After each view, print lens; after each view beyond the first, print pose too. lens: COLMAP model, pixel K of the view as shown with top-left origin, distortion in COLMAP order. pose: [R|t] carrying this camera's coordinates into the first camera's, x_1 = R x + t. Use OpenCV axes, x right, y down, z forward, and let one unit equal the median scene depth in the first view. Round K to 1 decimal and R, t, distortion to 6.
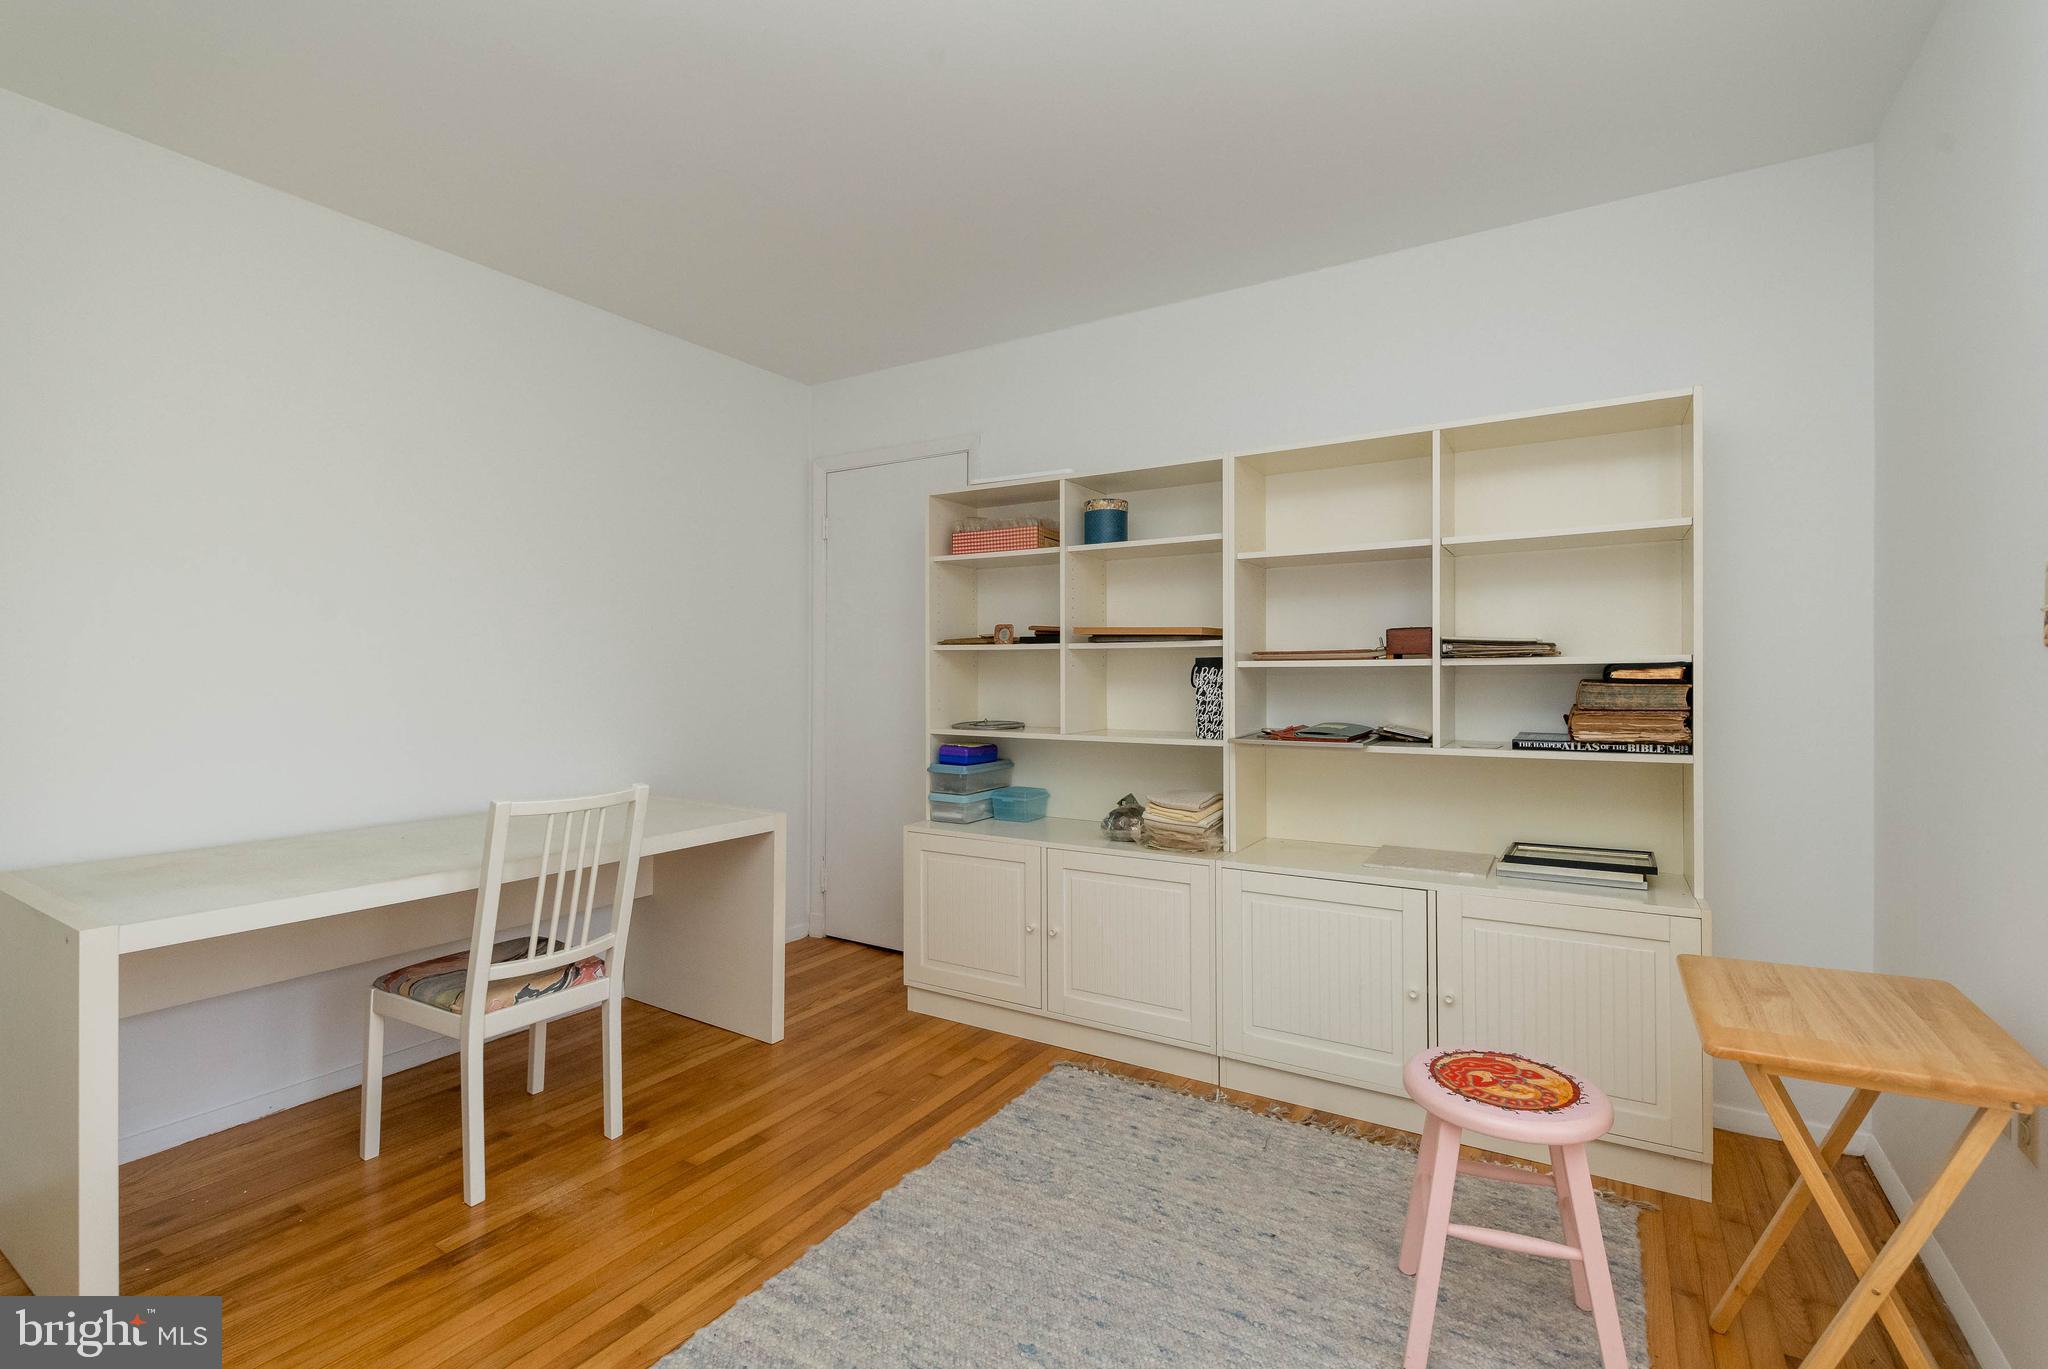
lens RADIAL K [[893.9, 0, 1025.3], [0, 893.9, 672.2], [0, 0, 1]] dist [0.000137, -0.000956]
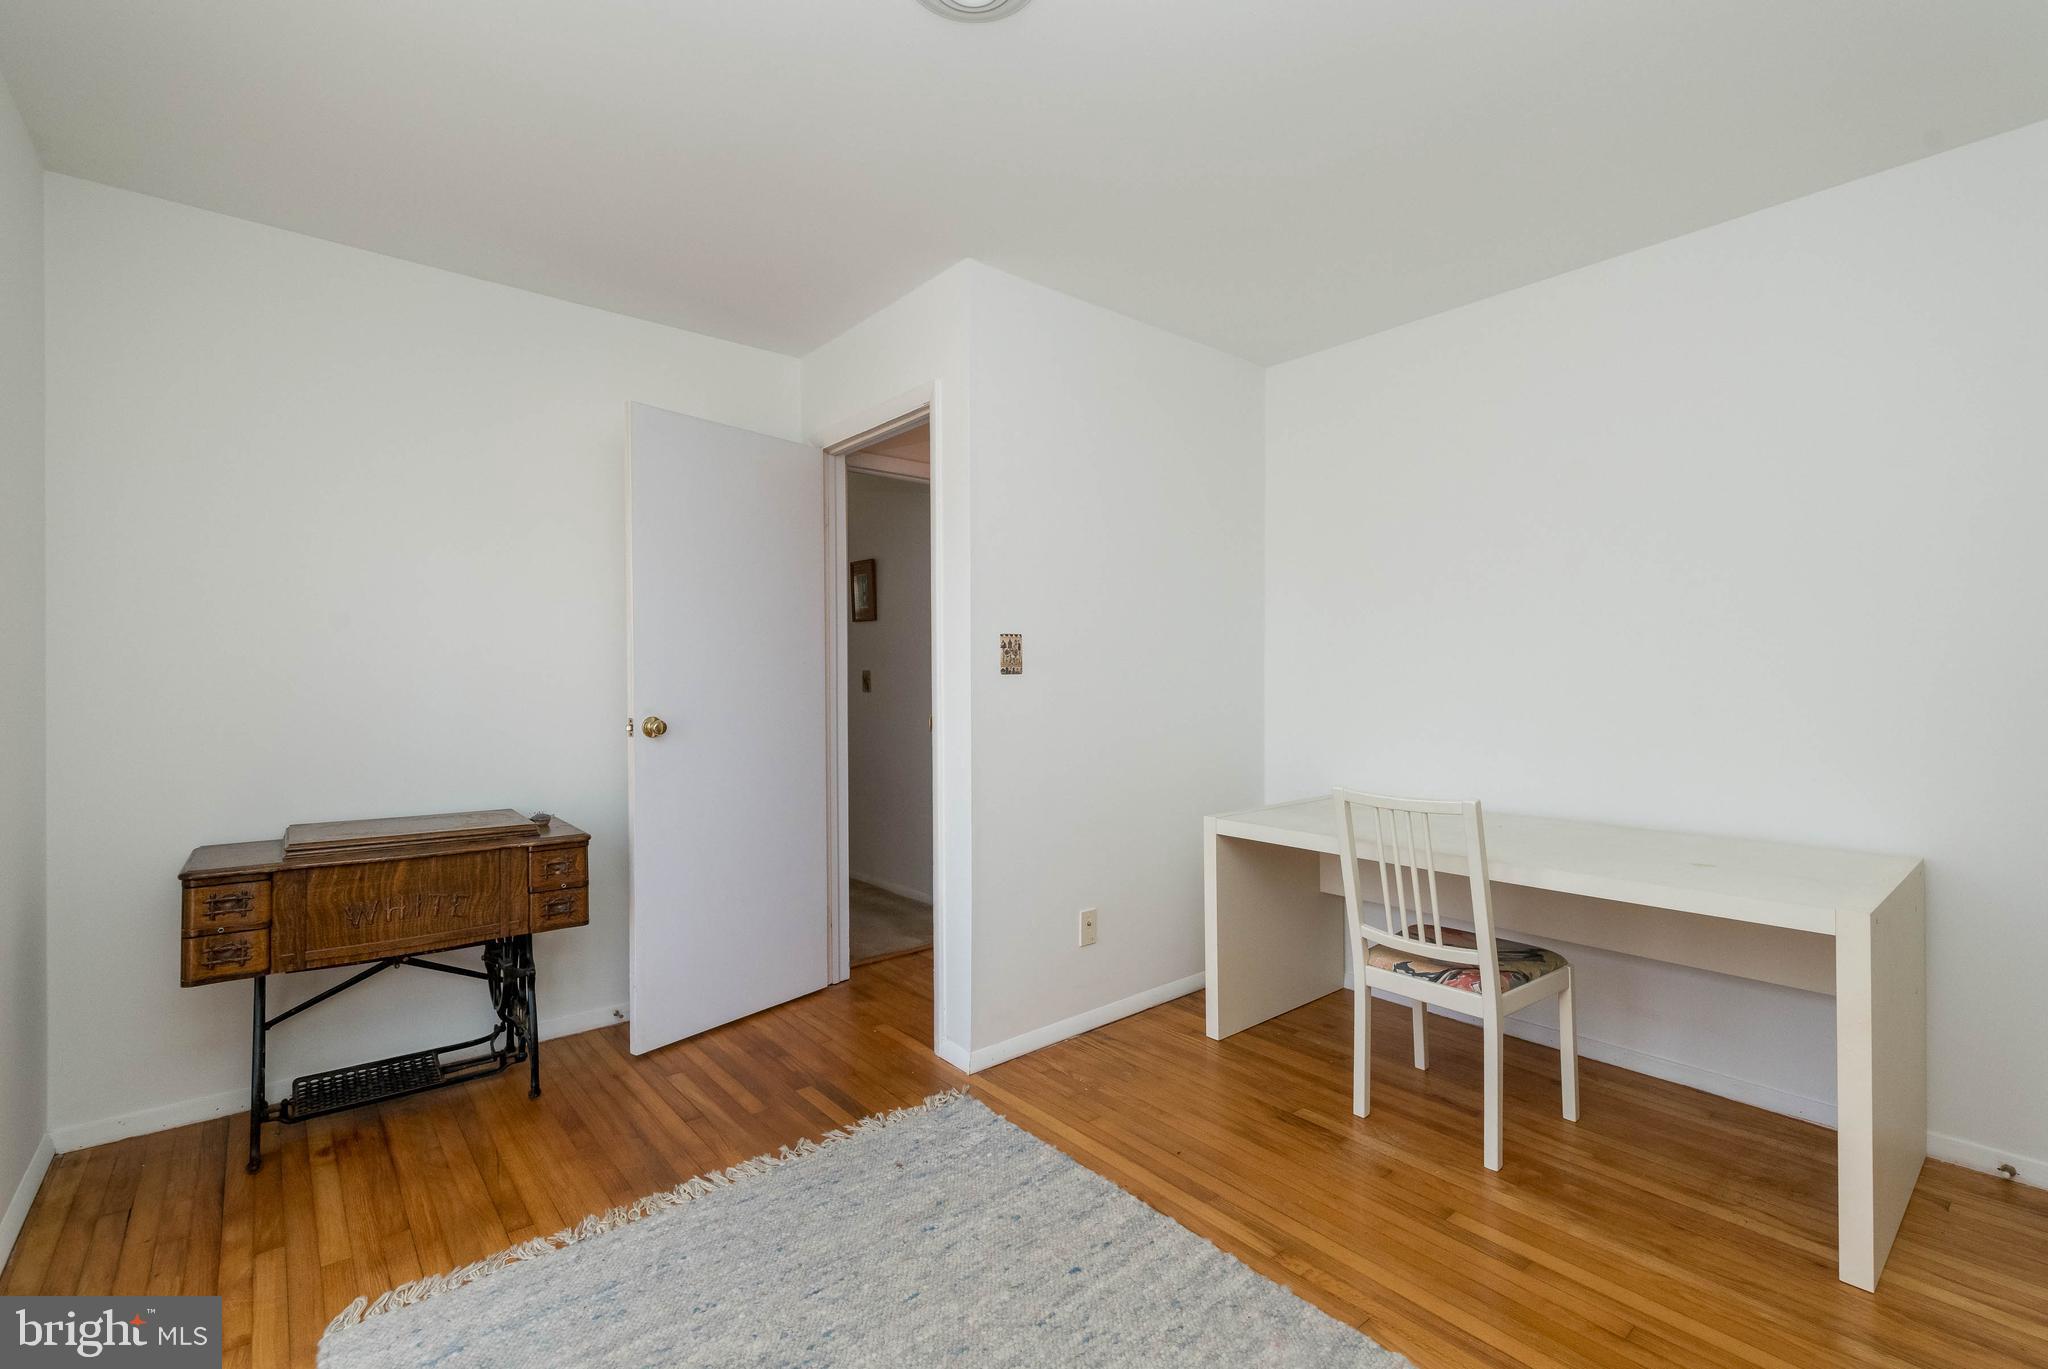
lens RADIAL K [[893.9, 0, 1021.8], [0, 893.9, 685.0], [0, 0, 1]] dist [0.000137, -0.000956]
pose [[-0.309679, 0.009371, -0.950795, 0.675640], [0.006903, 0.999947, 0.007607, -0.004925], [0.950816, -0.004208, -0.309727, 0.935117]]
